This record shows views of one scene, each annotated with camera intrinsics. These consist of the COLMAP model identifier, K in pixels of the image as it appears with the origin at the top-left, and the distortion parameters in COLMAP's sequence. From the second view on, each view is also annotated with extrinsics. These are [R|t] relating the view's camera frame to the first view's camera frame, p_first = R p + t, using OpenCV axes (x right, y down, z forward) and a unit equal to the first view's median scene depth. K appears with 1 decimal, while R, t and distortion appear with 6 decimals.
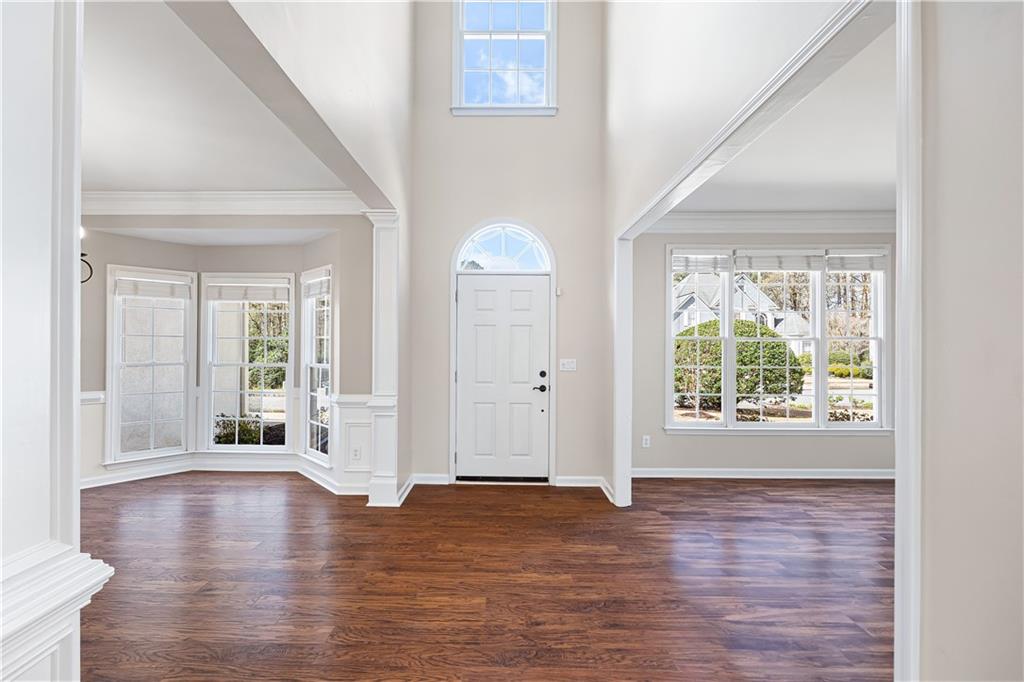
lens RADIAL K [[426.0, 0, 512.0], [0, 426.0, 341.0], [0, 0, 1]] dist [-0.002162, -0.000334]
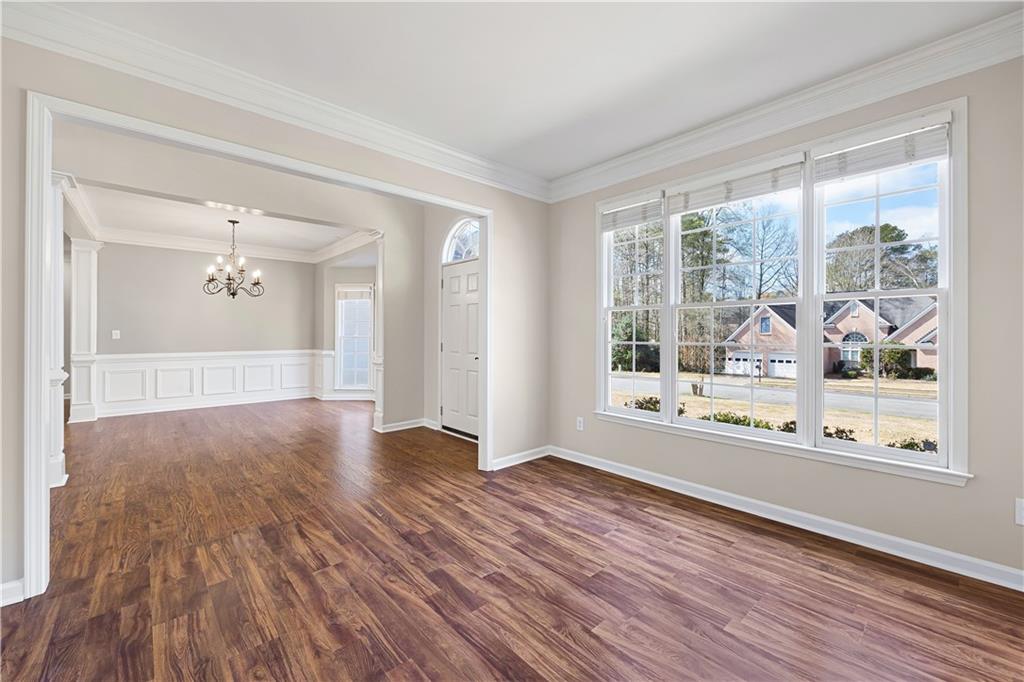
lens RADIAL K [[417.8, 0, 514.8], [0, 417.8, 331.1], [0, 0, 1]] dist [-0.002295, -0.000149]
pose [[0.681622, -0.008053, -0.731660, 0.985489], [0.009153, 0.999955, -0.002479, 0.043307], [0.731647, -0.005007, 0.681665, 0.326723]]
